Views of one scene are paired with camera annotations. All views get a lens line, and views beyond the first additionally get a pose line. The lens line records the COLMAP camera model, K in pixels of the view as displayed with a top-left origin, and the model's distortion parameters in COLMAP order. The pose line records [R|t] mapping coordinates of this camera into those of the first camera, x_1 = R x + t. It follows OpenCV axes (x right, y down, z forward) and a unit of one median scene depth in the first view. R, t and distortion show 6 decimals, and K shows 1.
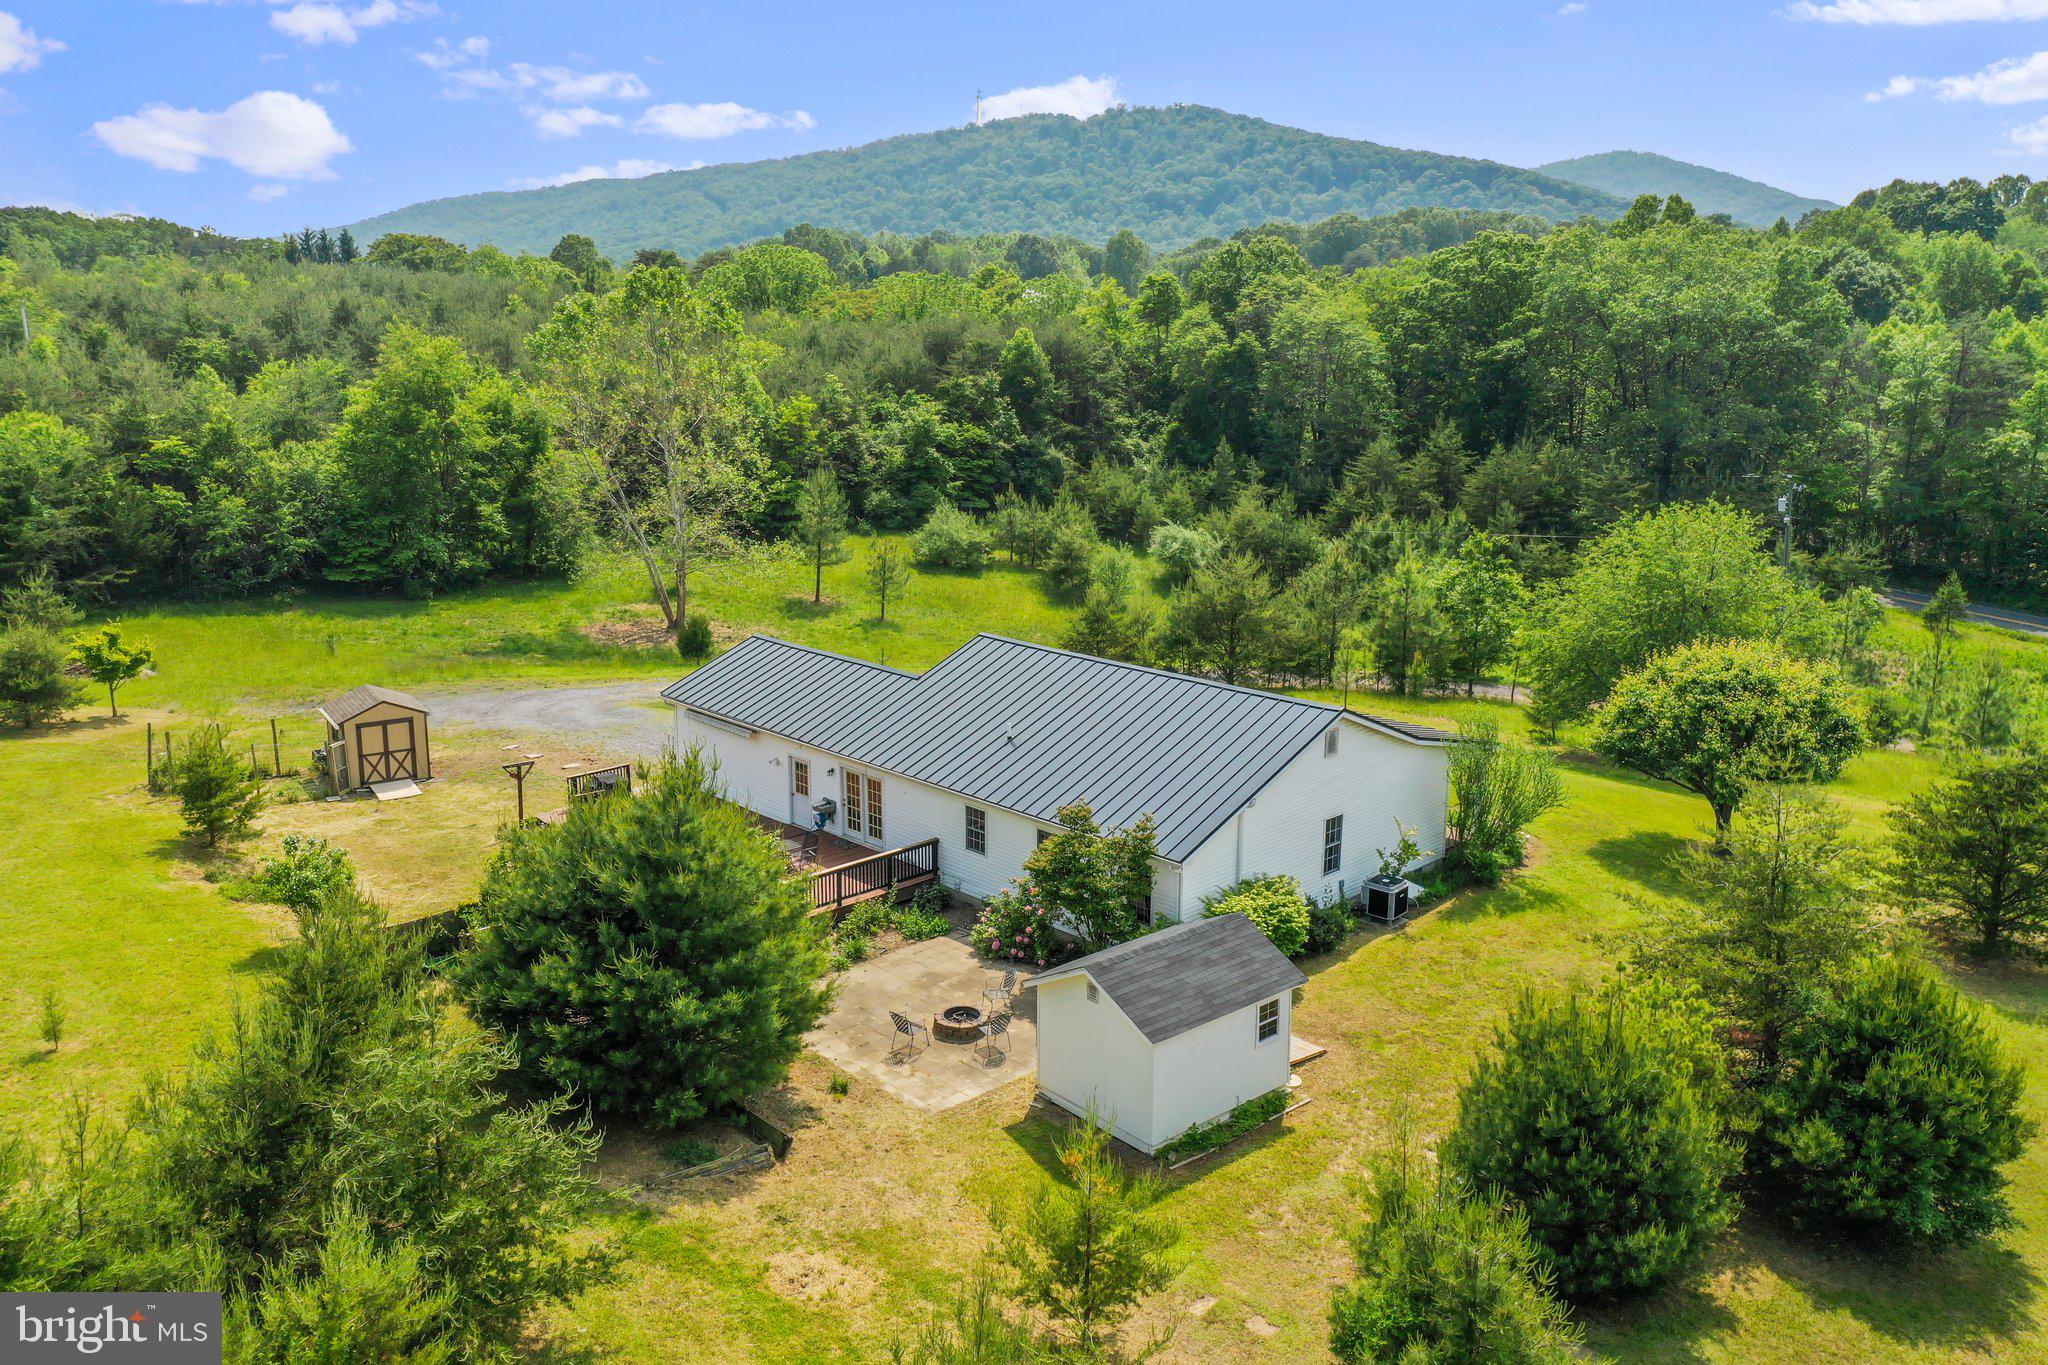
lens RADIAL K [[1608.1, 0, 1012.4], [0, 1608.1, 674.3], [0, 0, 1]] dist [-0.005344, 0.002697]
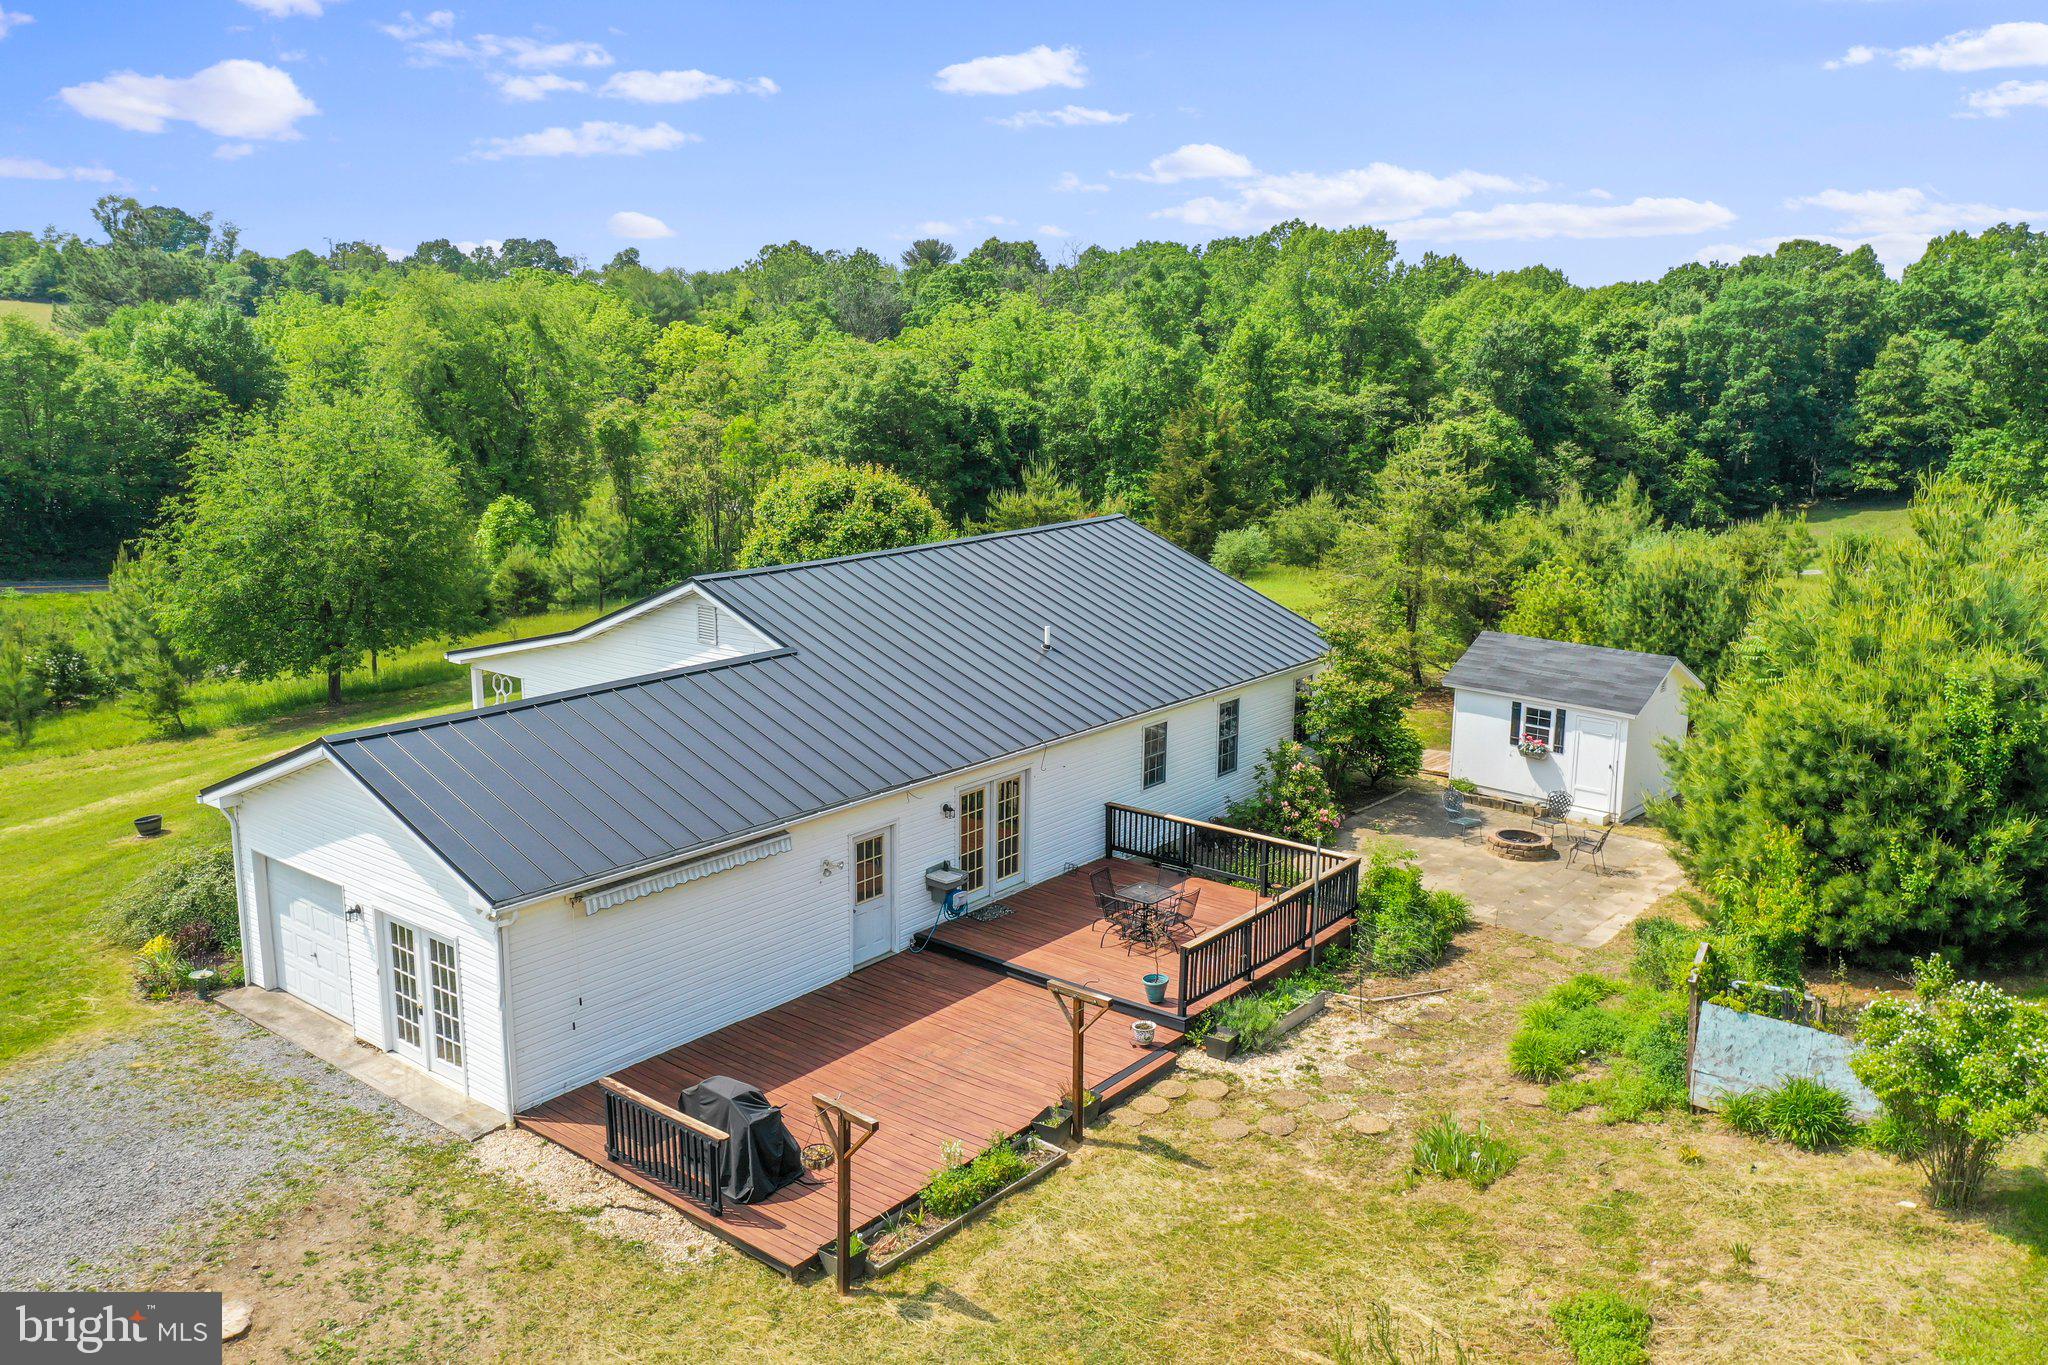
lens RADIAL K [[1608.1, 0, 1012.4], [0, 1608.1, 674.3], [0, 0, 1]] dist [-0.005344, 0.002697]
pose [[-0.117867, -0.203839, 0.971883, -0.268294], [0.218163, 0.949479, 0.225598, -0.043855], [-0.968768, 0.238619, -0.067443, 0.412889]]
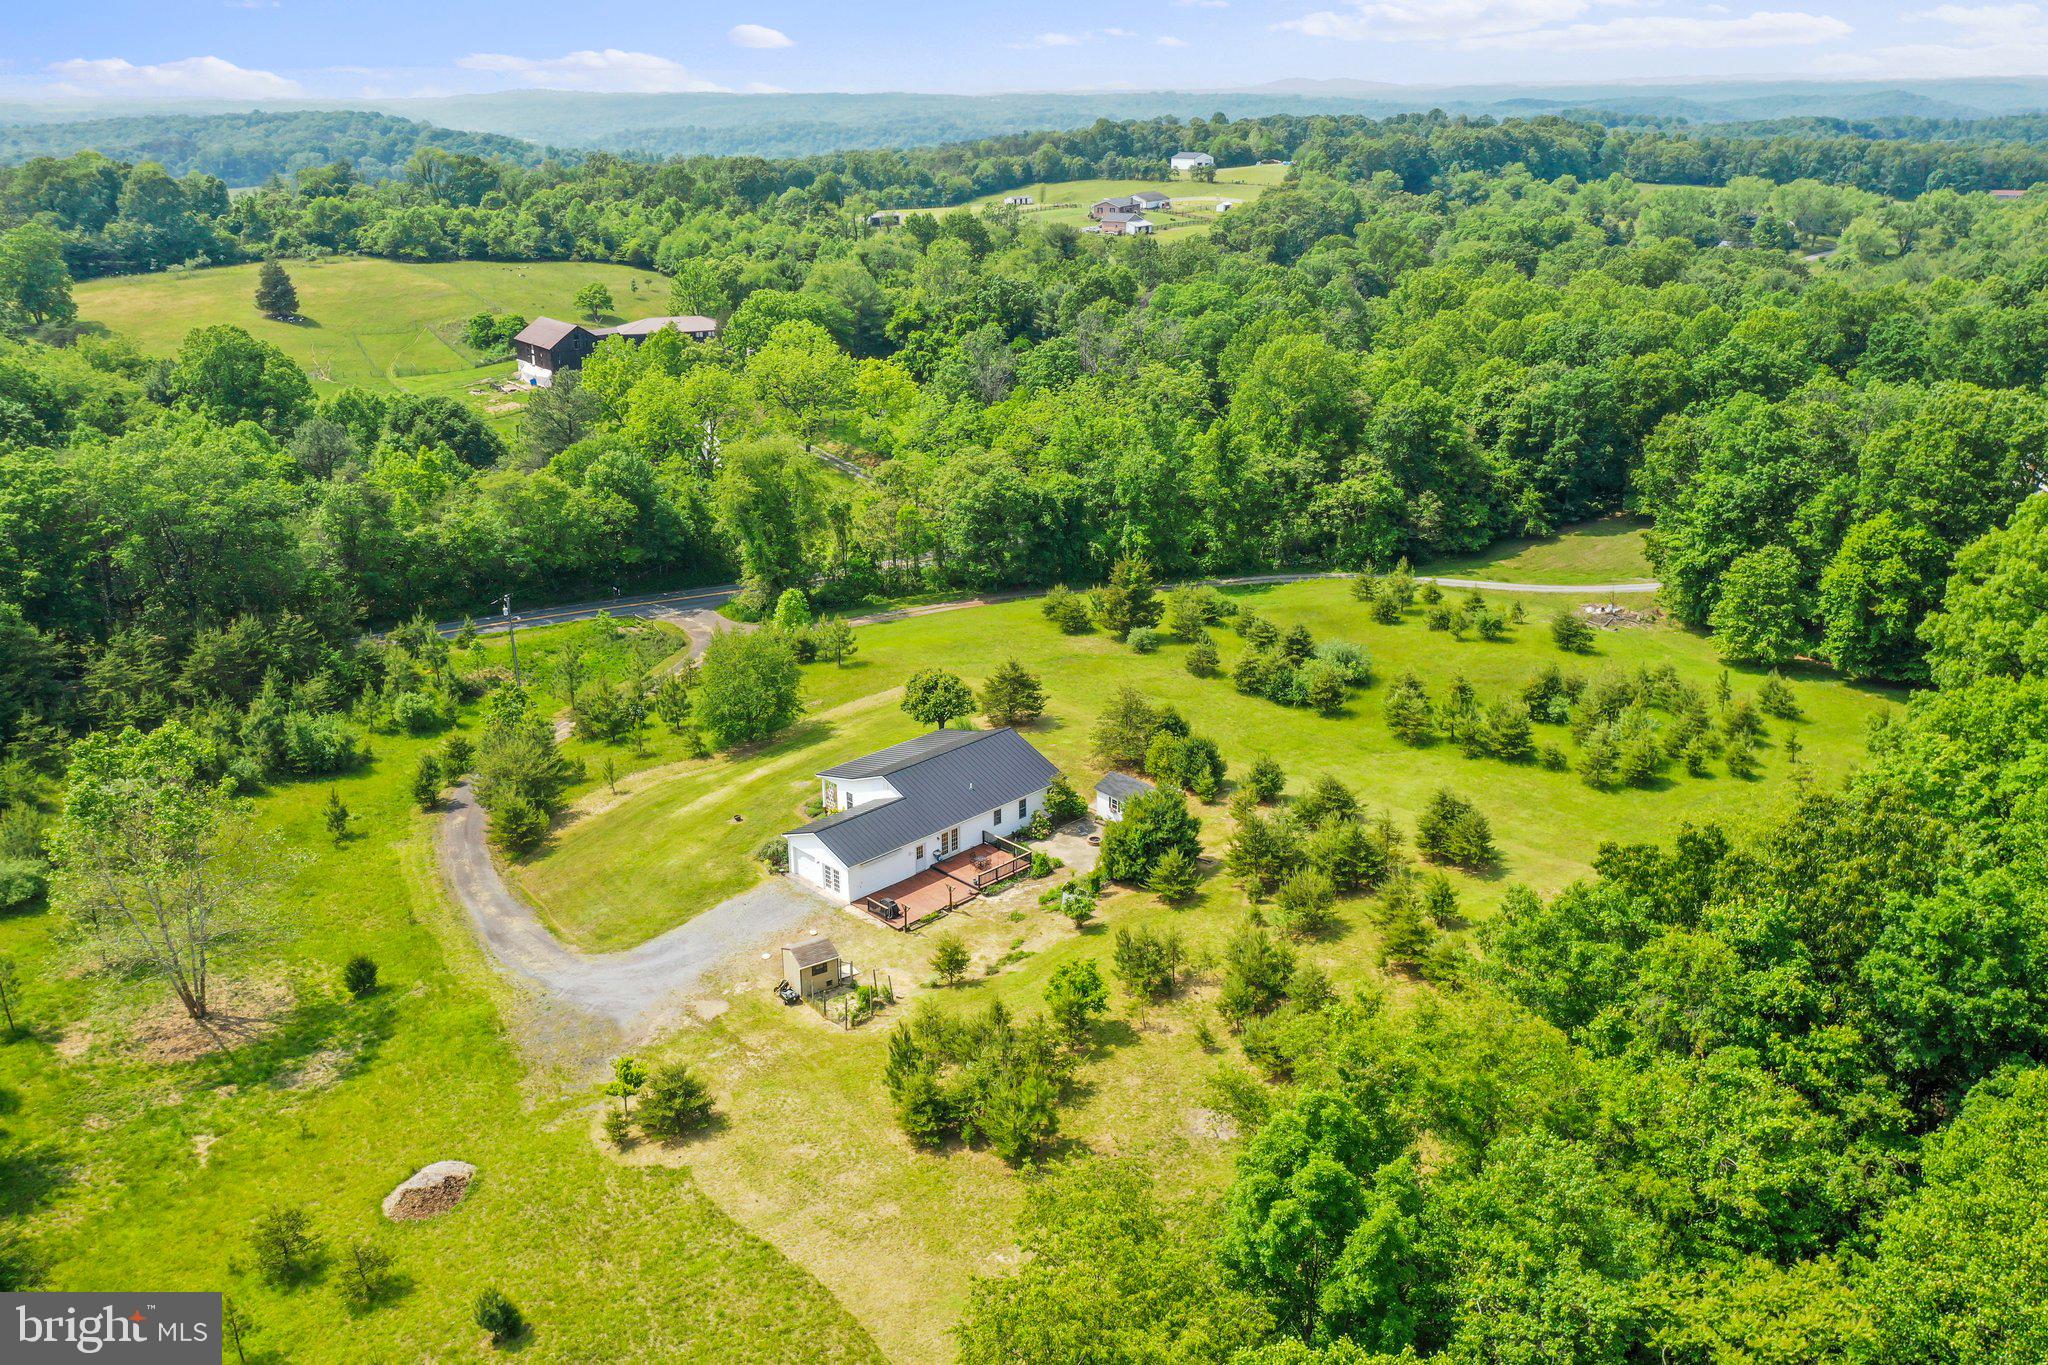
lens RADIAL K [[1608.1, 0, 1012.4], [0, 1608.1, 674.3], [0, 0, 1]] dist [-0.005344, 0.002697]
pose [[-0.004245, -0.341630, 0.939825, -0.983834], [0.232200, 0.913809, 0.333222, -0.405769], [-0.972659, 0.219642, 0.075447, 0.263156]]
